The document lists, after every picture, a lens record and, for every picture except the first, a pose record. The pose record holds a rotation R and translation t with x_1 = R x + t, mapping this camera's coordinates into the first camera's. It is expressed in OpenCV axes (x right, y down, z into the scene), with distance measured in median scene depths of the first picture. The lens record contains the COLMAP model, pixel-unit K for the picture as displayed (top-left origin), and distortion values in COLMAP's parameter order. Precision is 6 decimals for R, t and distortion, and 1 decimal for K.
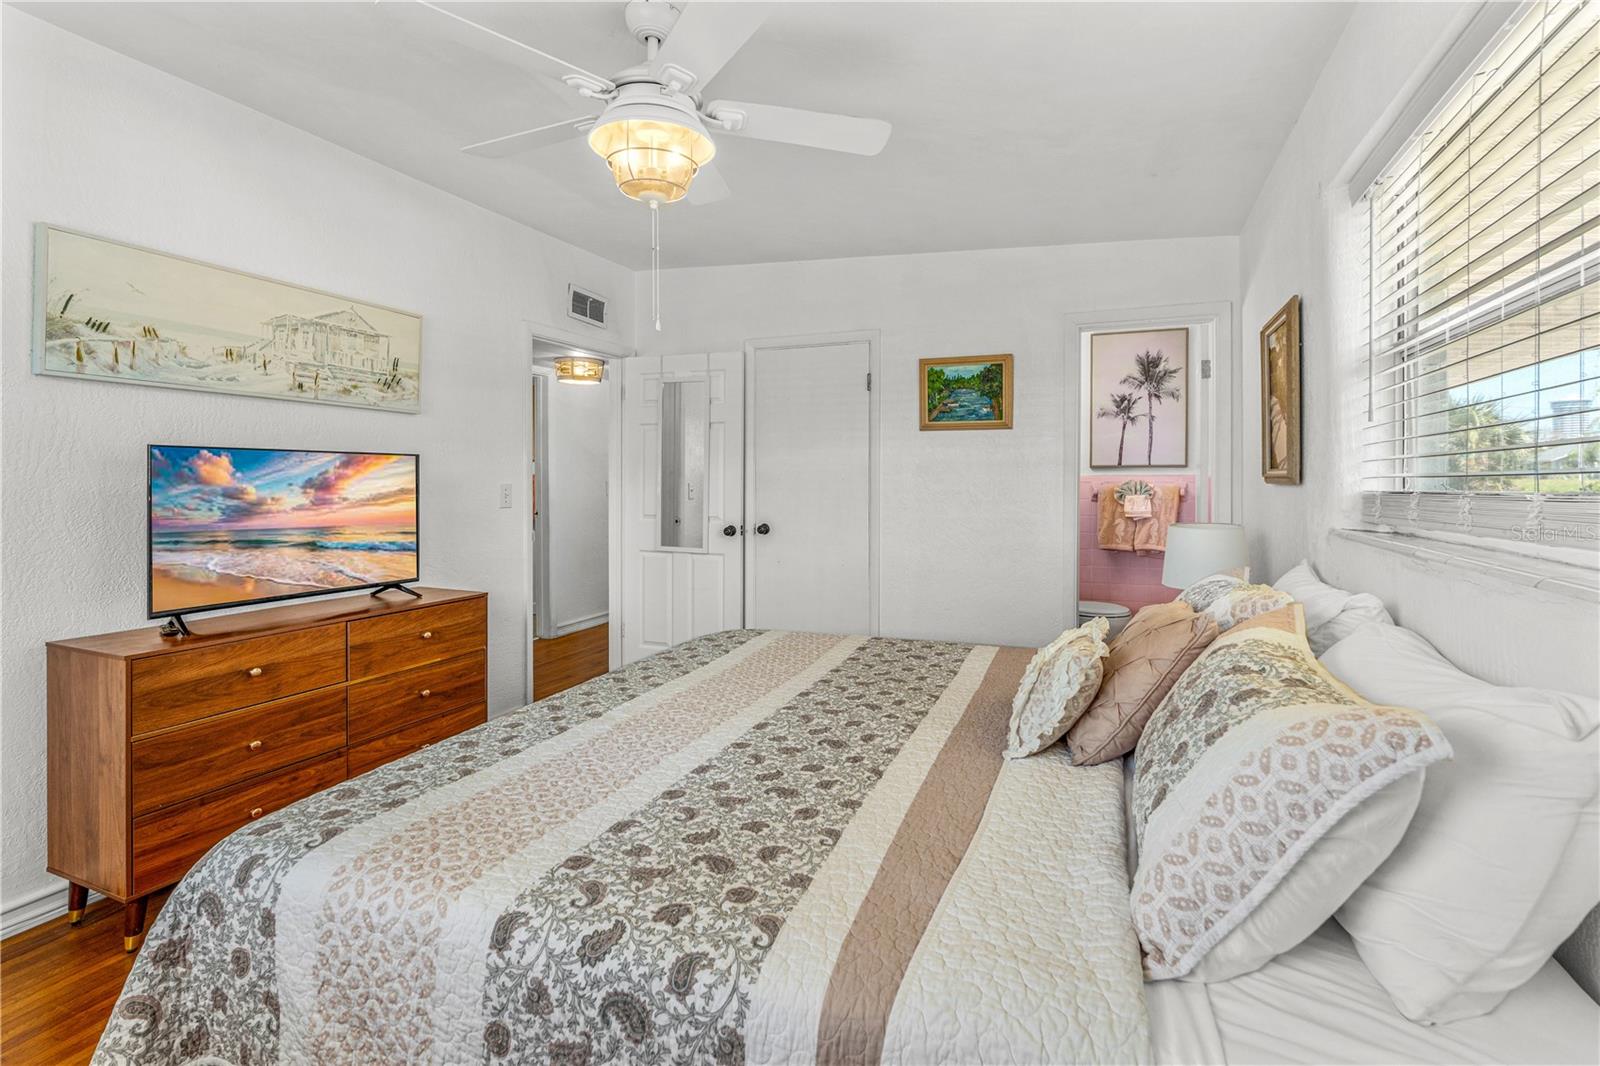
lens RADIAL K [[733.3, 0, 815.3], [0, 733.3, 509.9], [0, 0, 1]] dist [-0.003732, 0.001258]
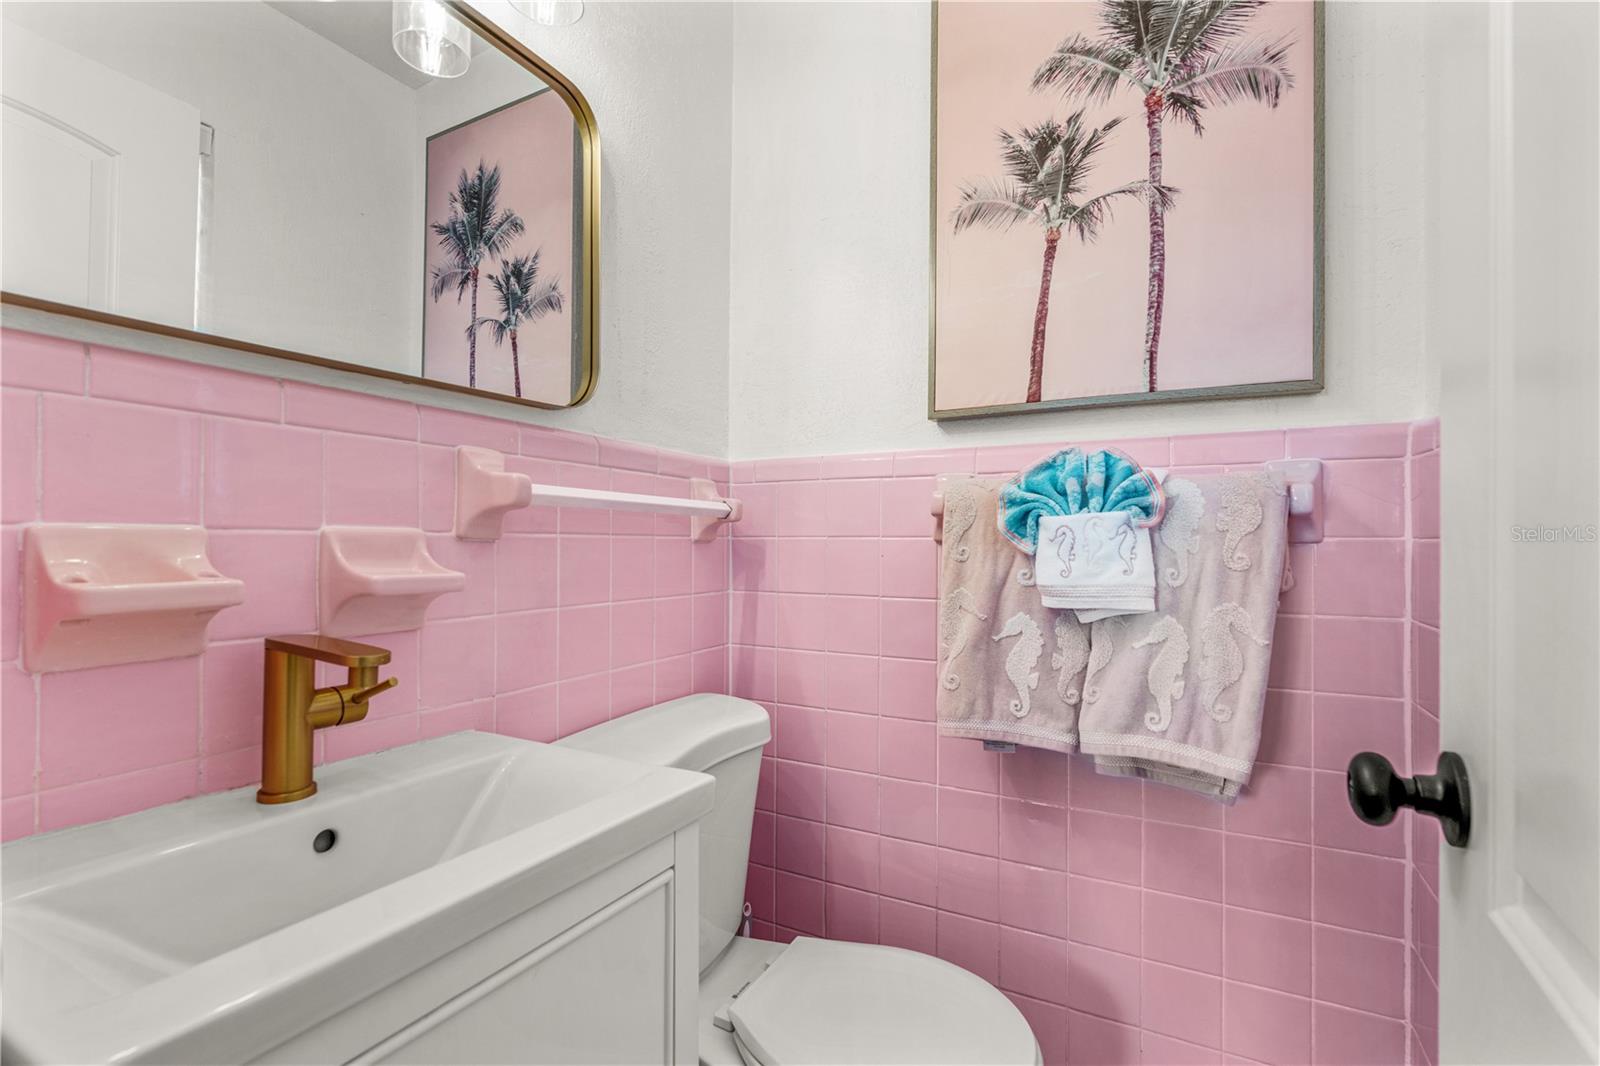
lens RADIAL K [[733.3, 0, 794.4], [0, 733.3, 542.9], [0, 0, 1]] dist [-0.003732, 0.001258]
pose [[0.993209, 0.001727, -0.116329, 0.367922], [-0.003877, 0.999826, -0.018261, -0.006510], [0.116278, 0.018588, 0.993043, 0.749023]]
